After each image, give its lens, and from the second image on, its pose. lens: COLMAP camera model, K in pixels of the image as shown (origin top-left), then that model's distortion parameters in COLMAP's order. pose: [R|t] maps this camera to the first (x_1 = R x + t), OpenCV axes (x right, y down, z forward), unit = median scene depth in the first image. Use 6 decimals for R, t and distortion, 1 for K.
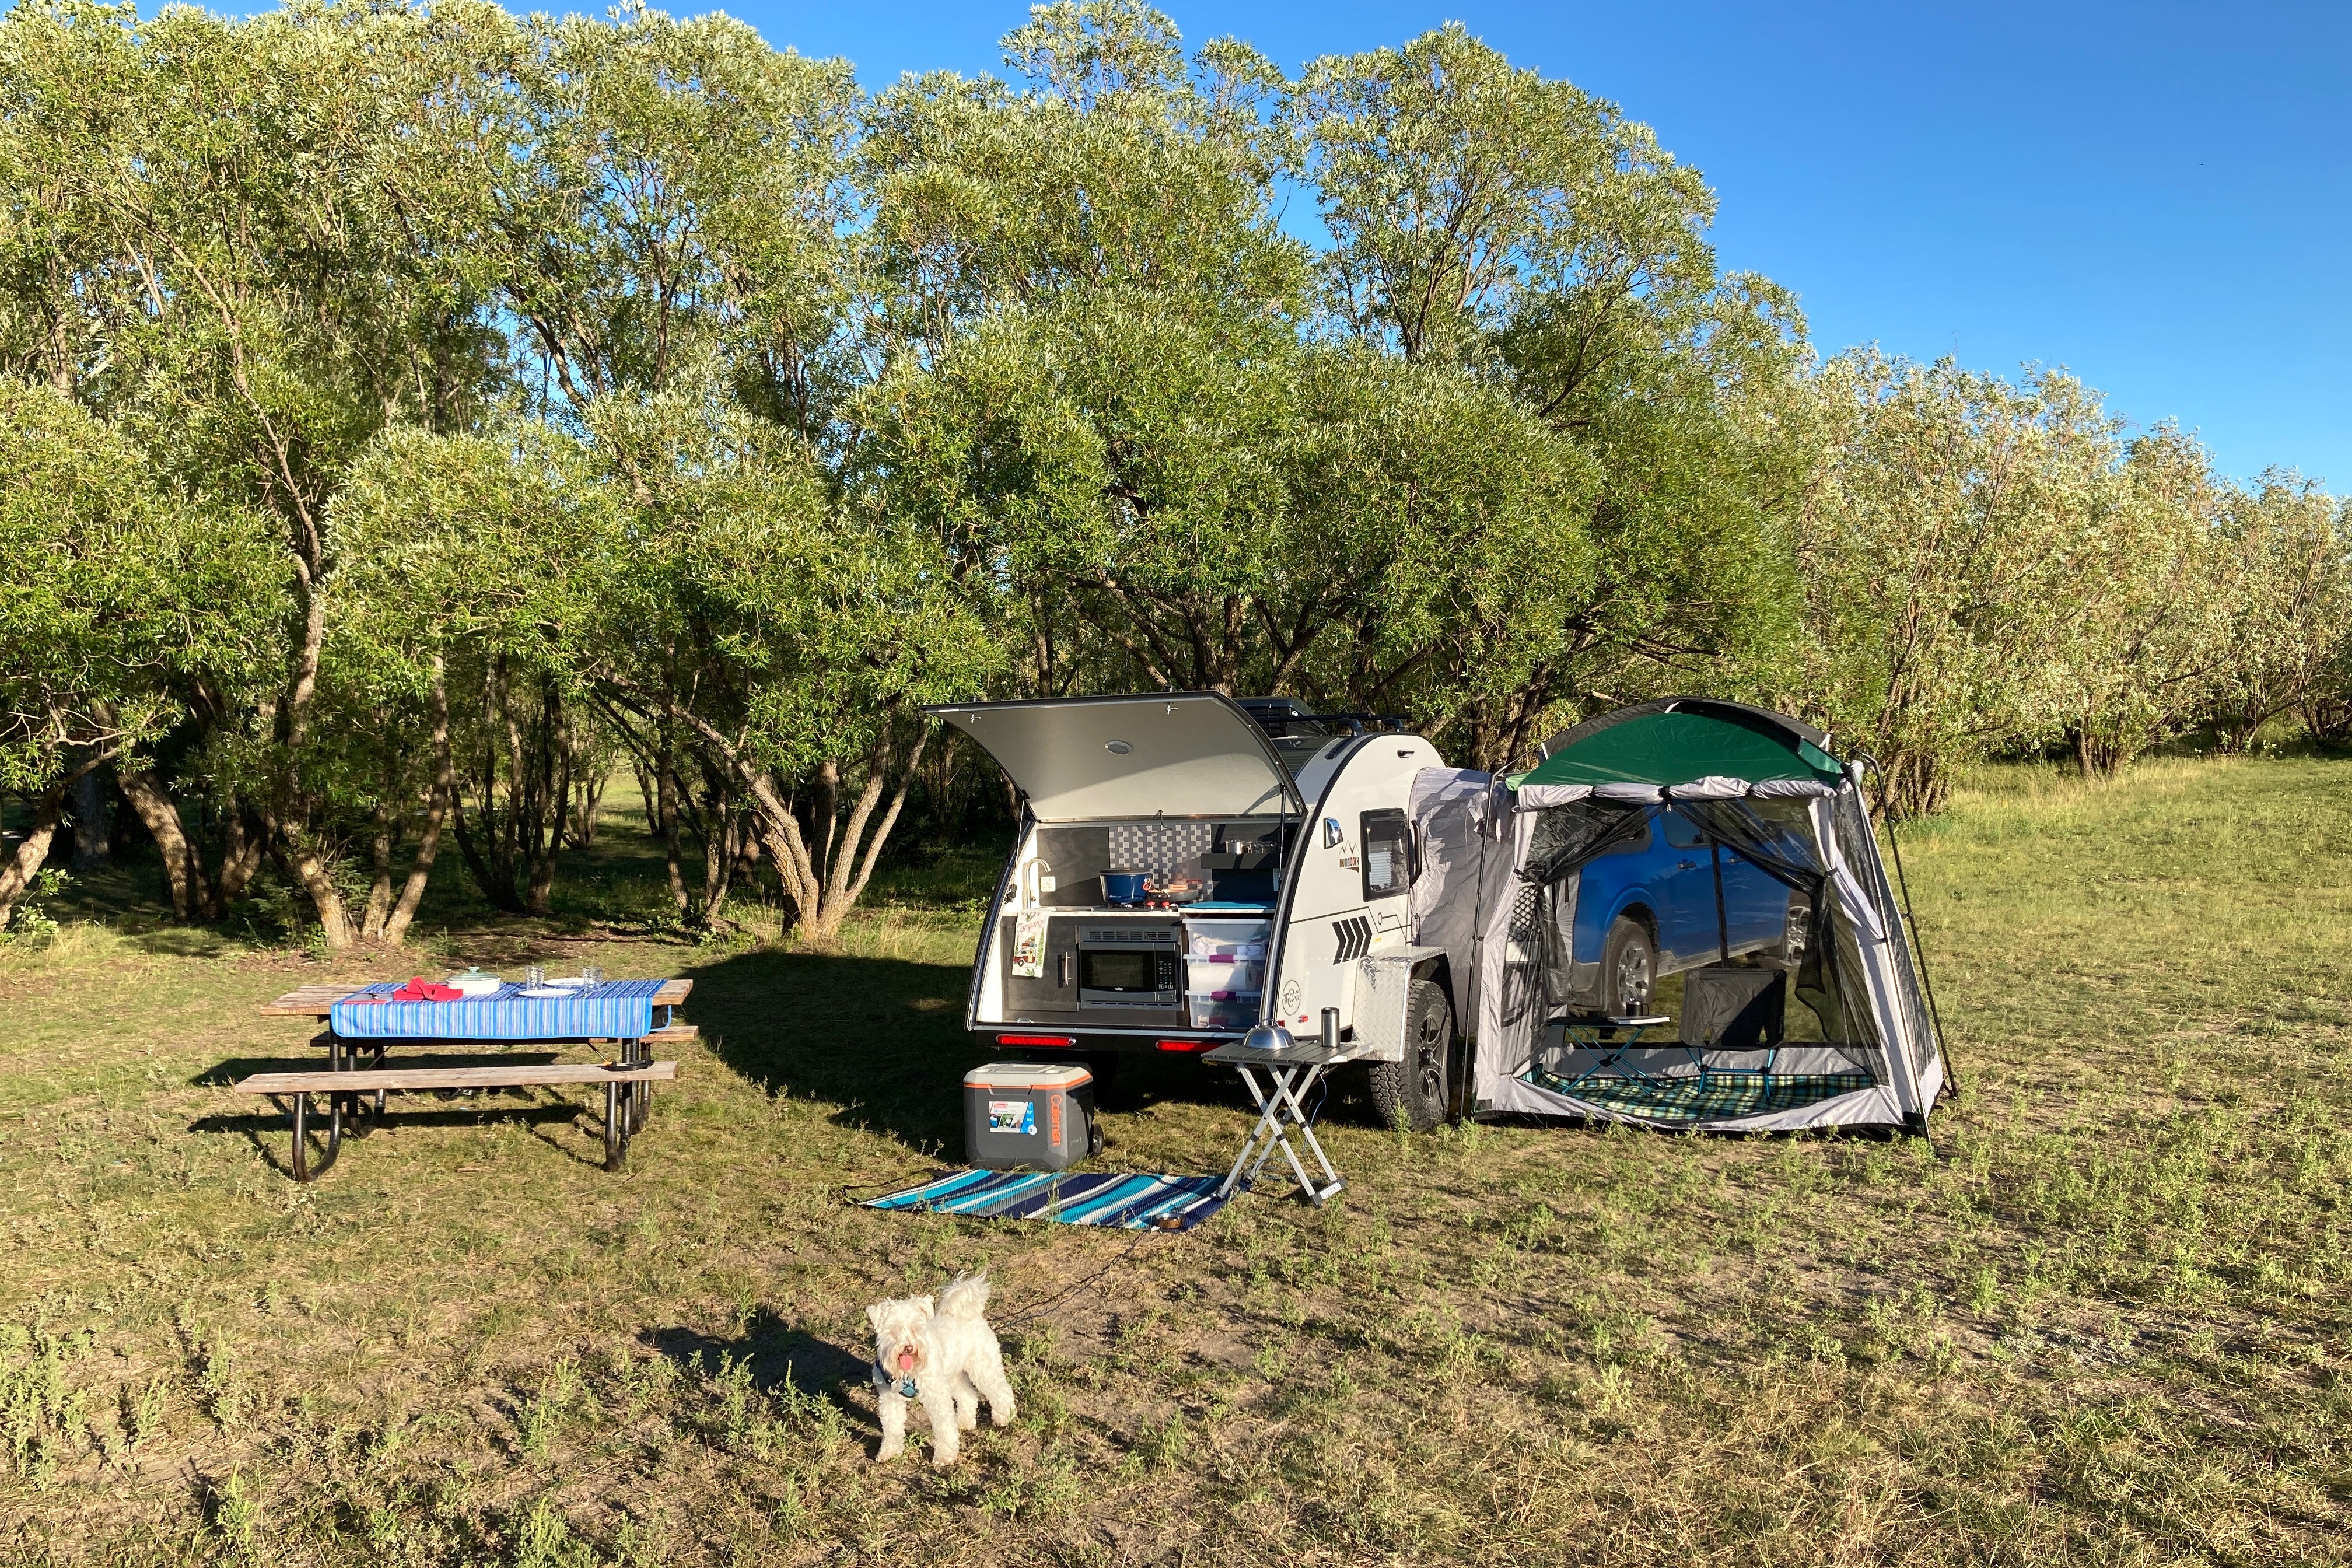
lens RADIAL K [[2014.7, 0, 1176.0], [0, 2014.7, 784.0], [0, 0, 1]] dist [0.071982, -0.215260]
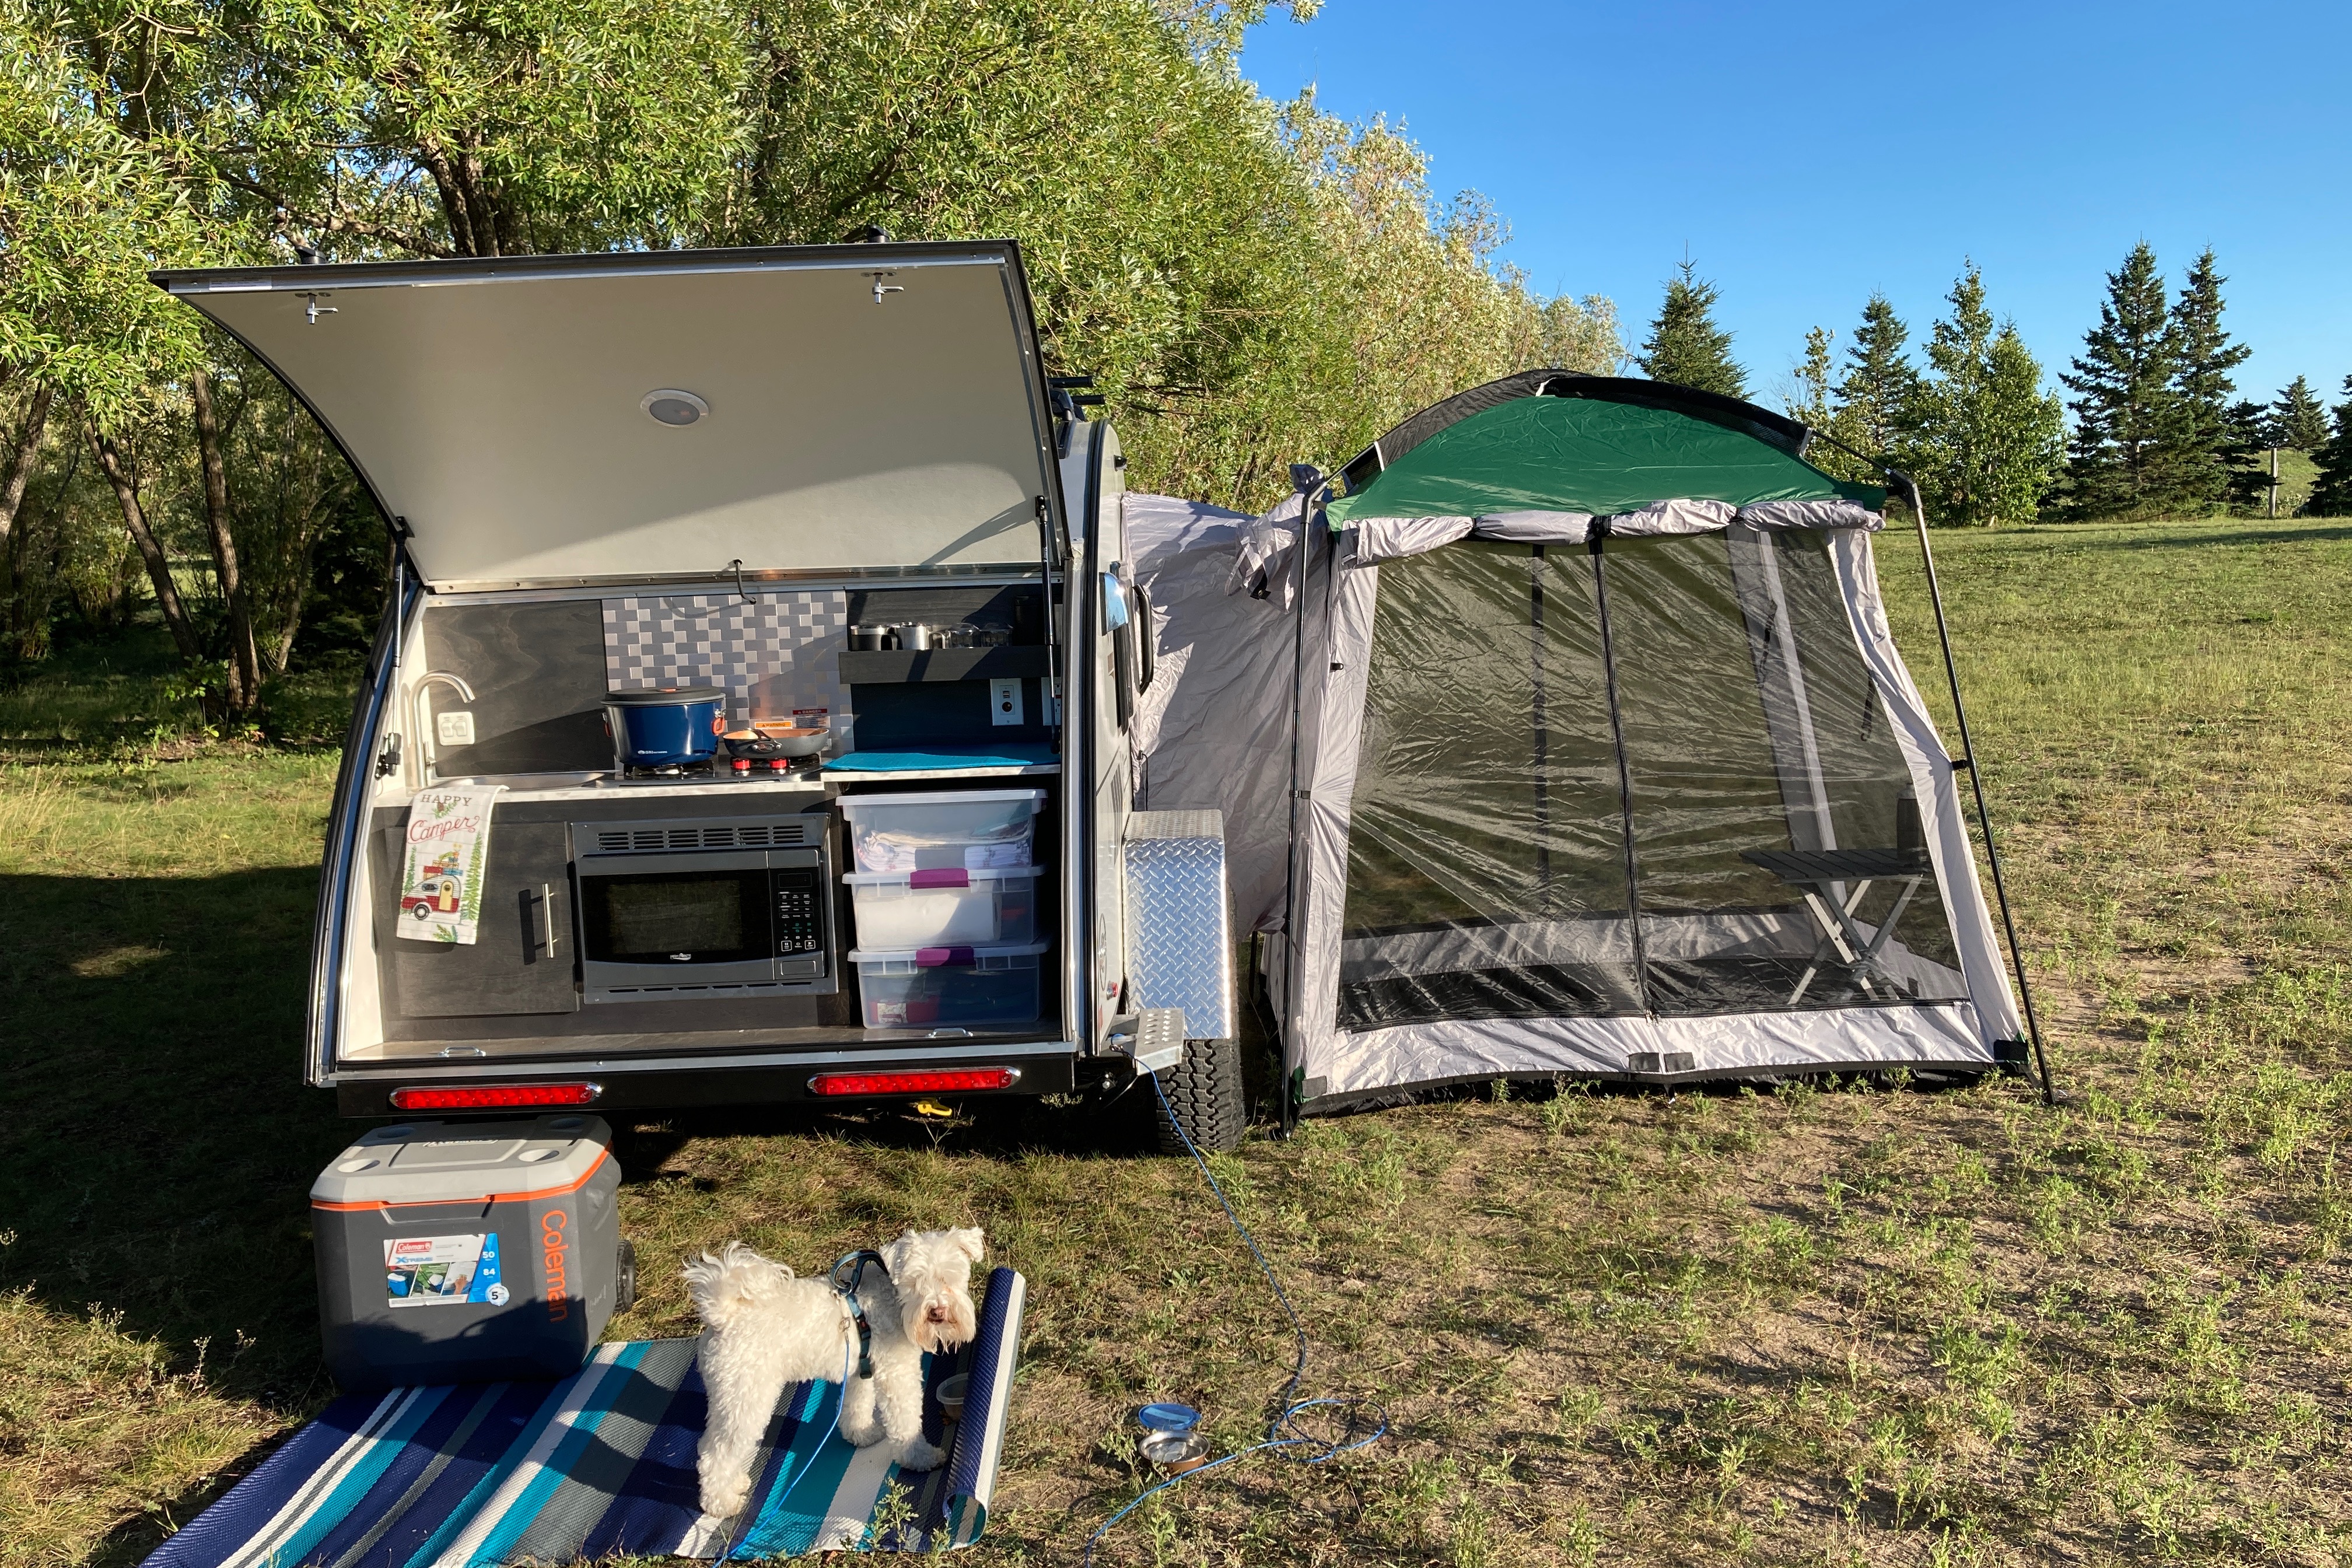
lens RADIAL K [[2040.9, 0, 1091.5], [0, 2040.9, 777.5], [0, 0, 1]] dist [-0.000971, 0.077994]
pose [[0.903945, -0.049484, 0.424777, -0.133302], [0.011545, 0.995745, 0.091431, 0.020695], [-0.427493, -0.077744, 0.900669, 0.539706]]
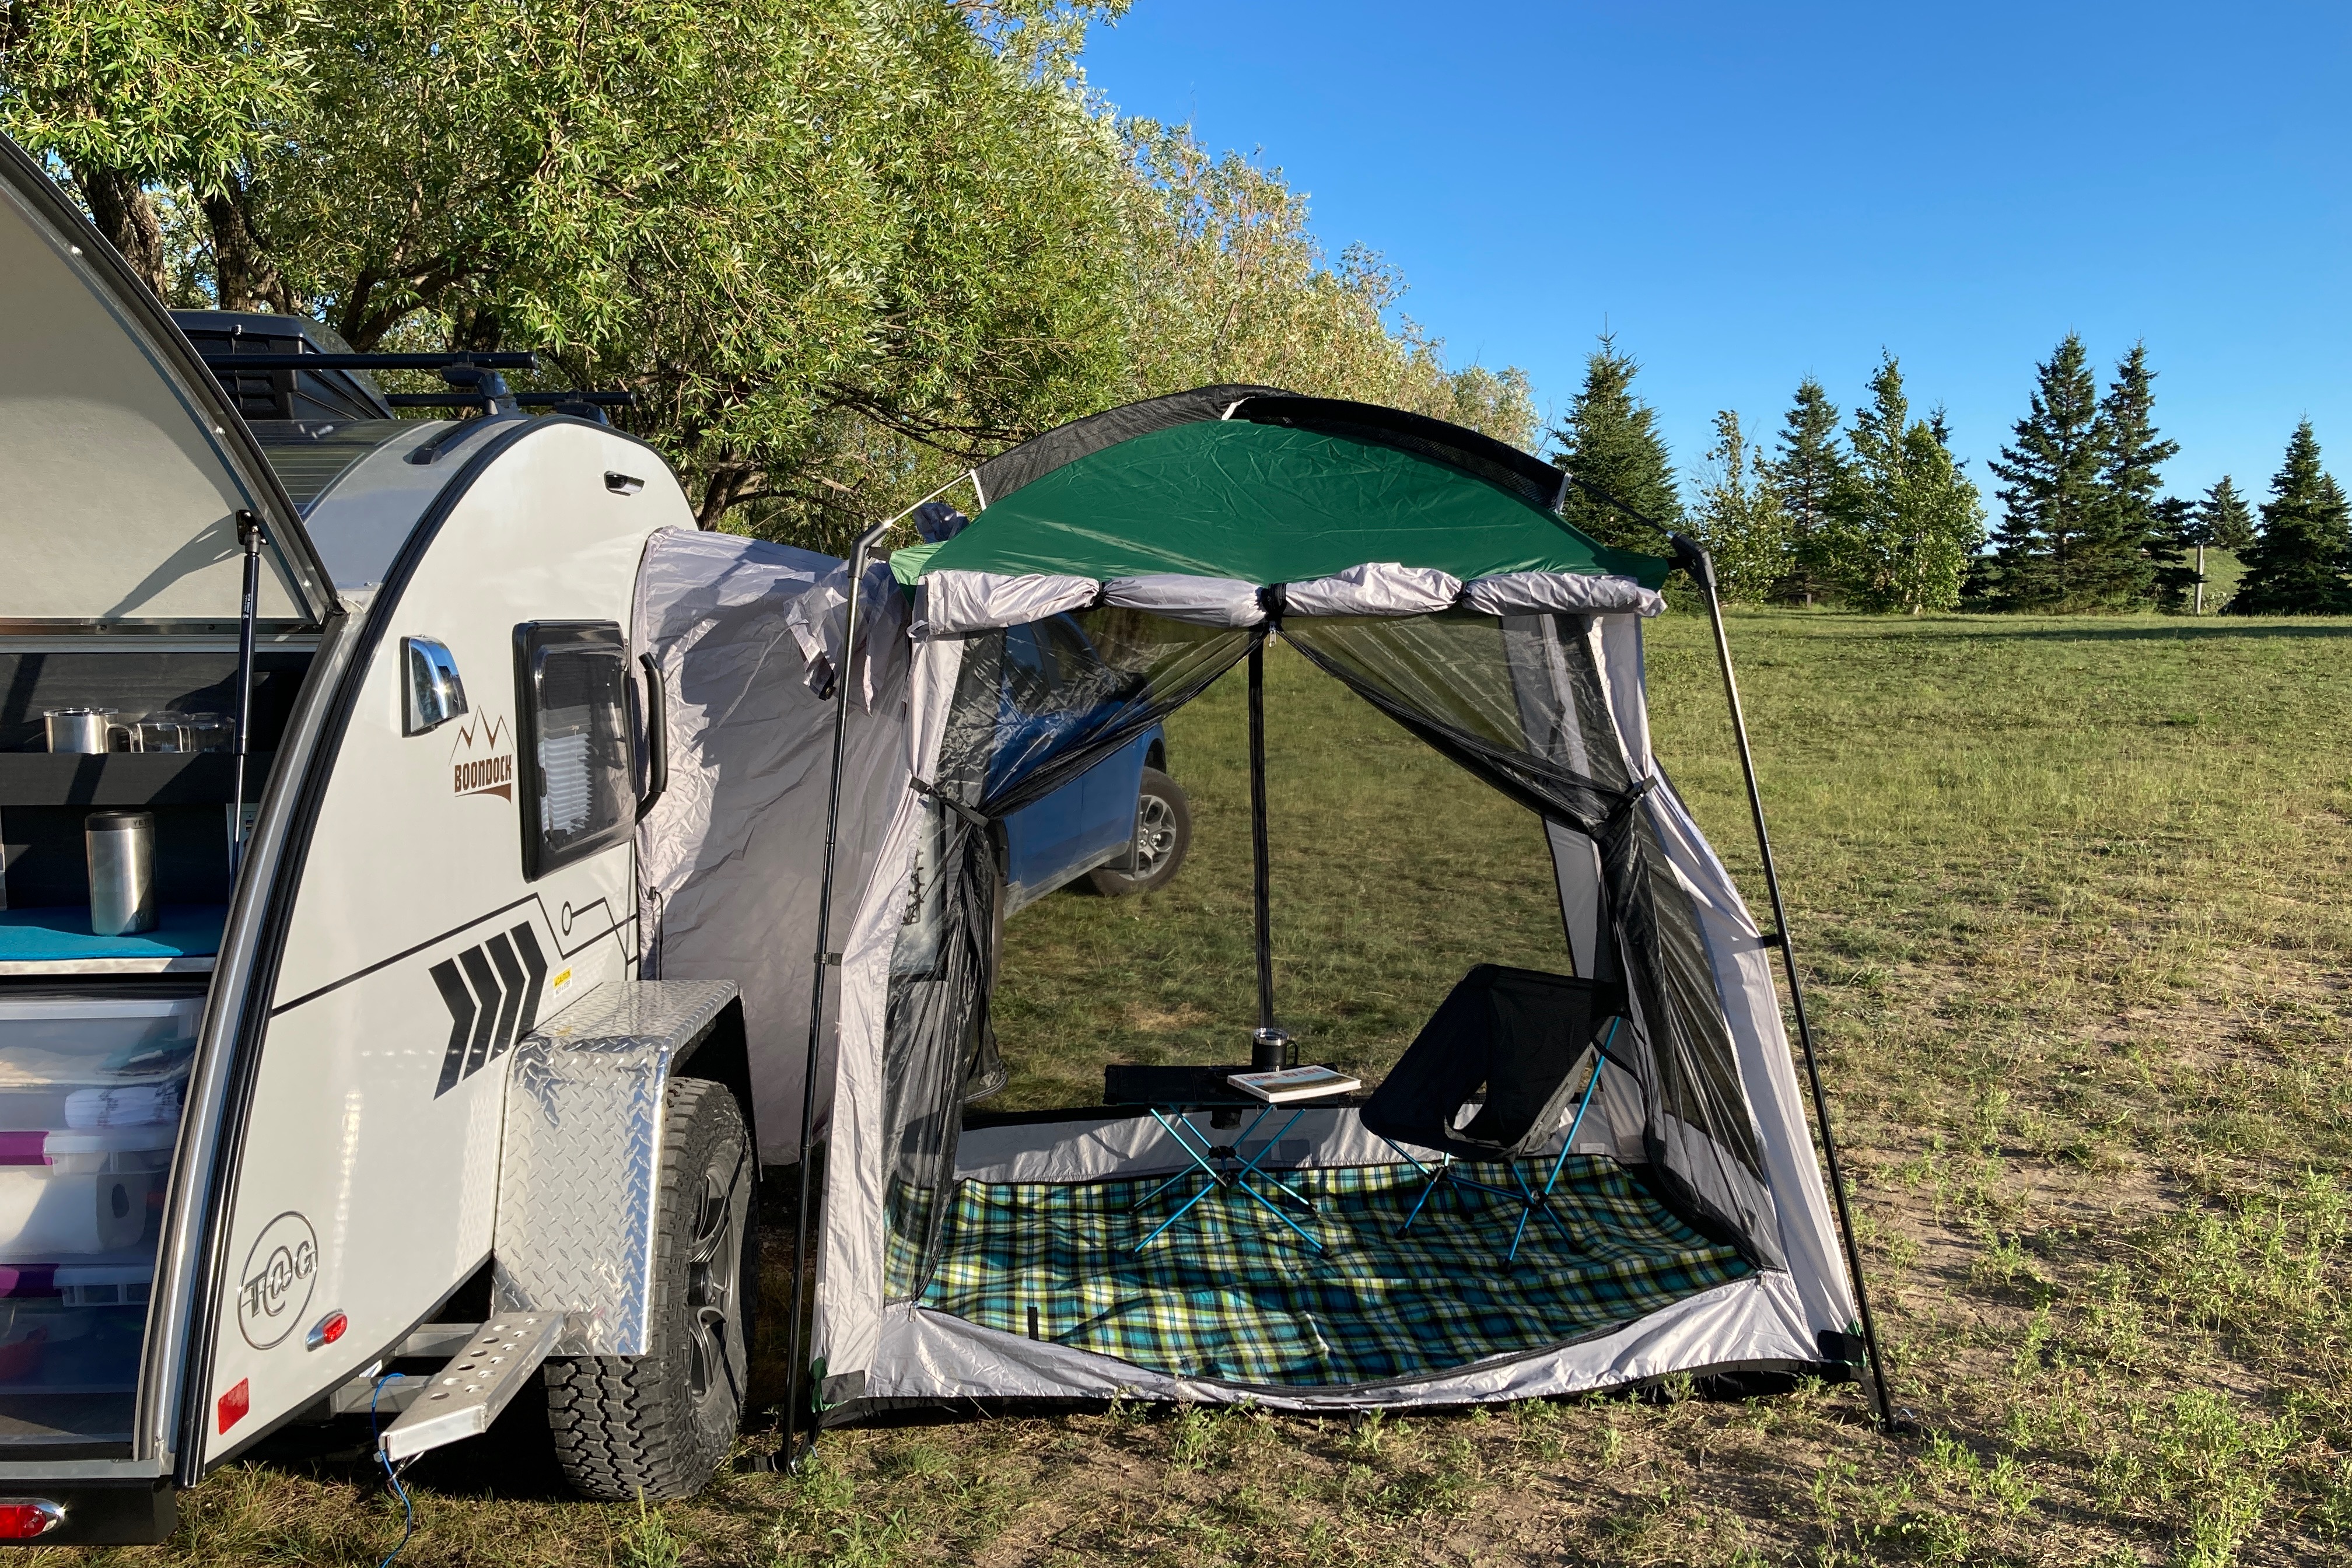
lens RADIAL K [[1881.7, 0, 1176.5], [0, 1881.7, 757.8], [0, 0, 1]] dist [0.056798, -0.003932]
pose [[0.890996, -0.007772, 0.453944, 0.045262], [-0.021531, 0.998005, 0.059347, 0.014876], [-0.453499, -0.062651, 0.889052, 0.666031]]
